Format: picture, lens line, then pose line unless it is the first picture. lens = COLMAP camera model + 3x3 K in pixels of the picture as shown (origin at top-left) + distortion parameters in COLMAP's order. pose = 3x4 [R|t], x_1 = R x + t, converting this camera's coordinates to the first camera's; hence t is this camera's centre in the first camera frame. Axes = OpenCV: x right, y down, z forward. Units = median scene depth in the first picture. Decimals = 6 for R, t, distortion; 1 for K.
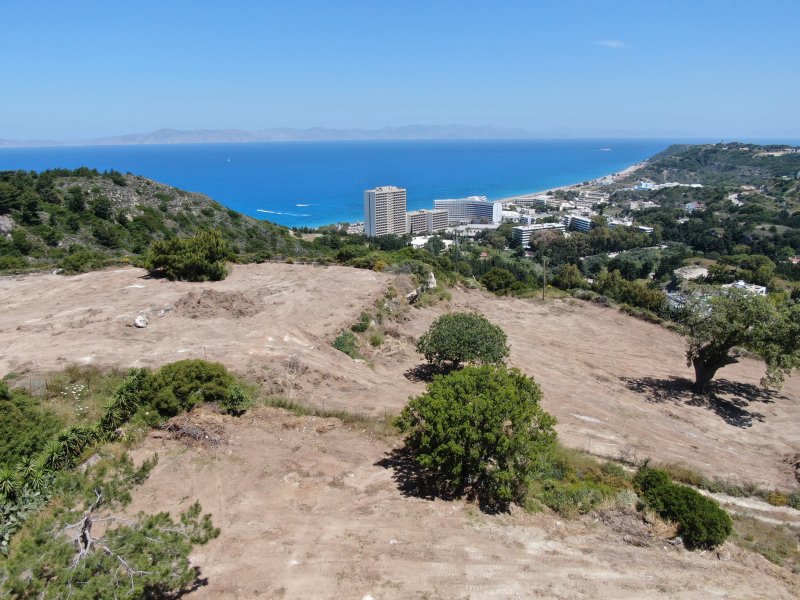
lens RADIAL K [[572.0, 0, 399.0], [0, 572.0, 302.5], [0, 0, 1]] dist [-0.021337, 0.006735]
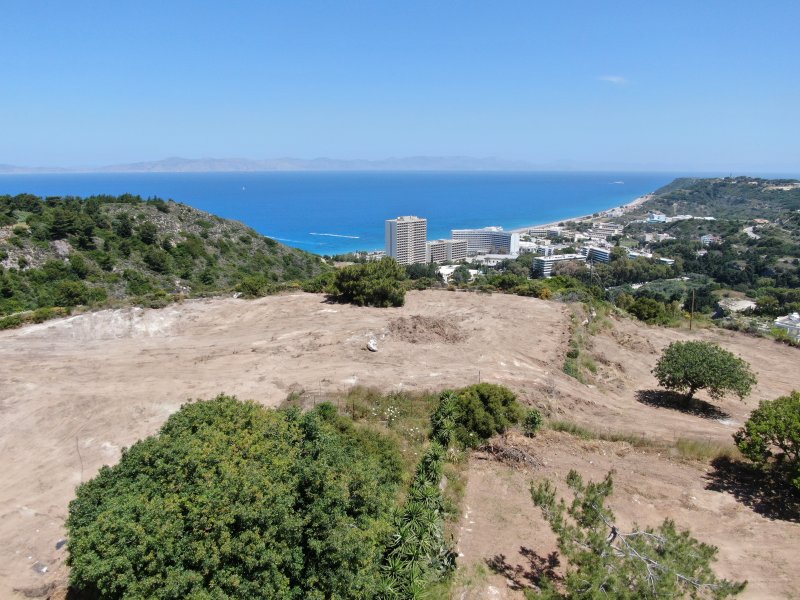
lens RADIAL K [[572.0, 0, 399.0], [0, 572.0, 302.5], [0, 0, 1]] dist [-0.021337, 0.006735]
pose [[0.999912, 0.011680, -0.006304, -0.047853], [-0.011983, 0.998658, -0.050387, 0.000941], [0.005707, 0.050458, 0.998710, -0.002771]]
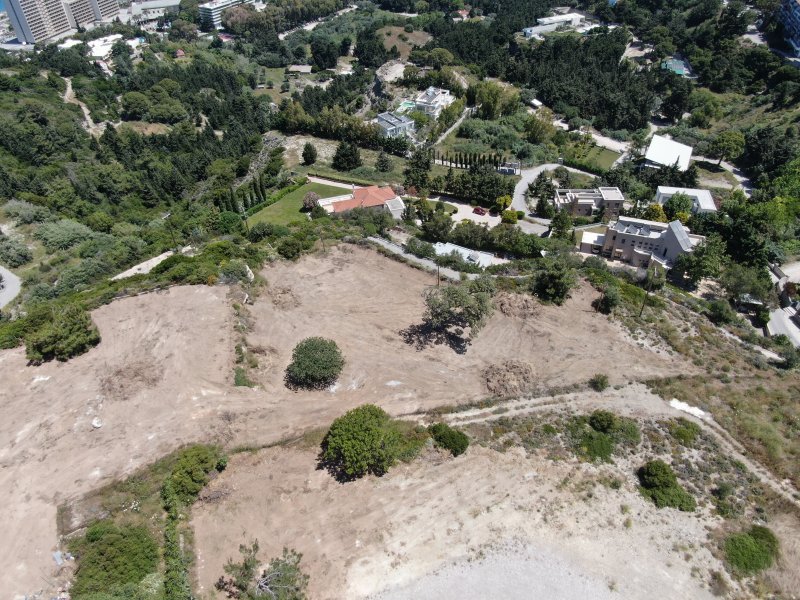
lens RADIAL K [[573.9, 0, 398.0], [0, 573.9, 303.8], [0, 0, 1]] dist [-0.029251, 0.020171]
pose [[0.866295, -0.332743, 0.372579, -0.028217], [0.153733, 0.887244, 0.434930, -0.086406], [-0.475289, -0.319500, 0.819769, -0.048649]]
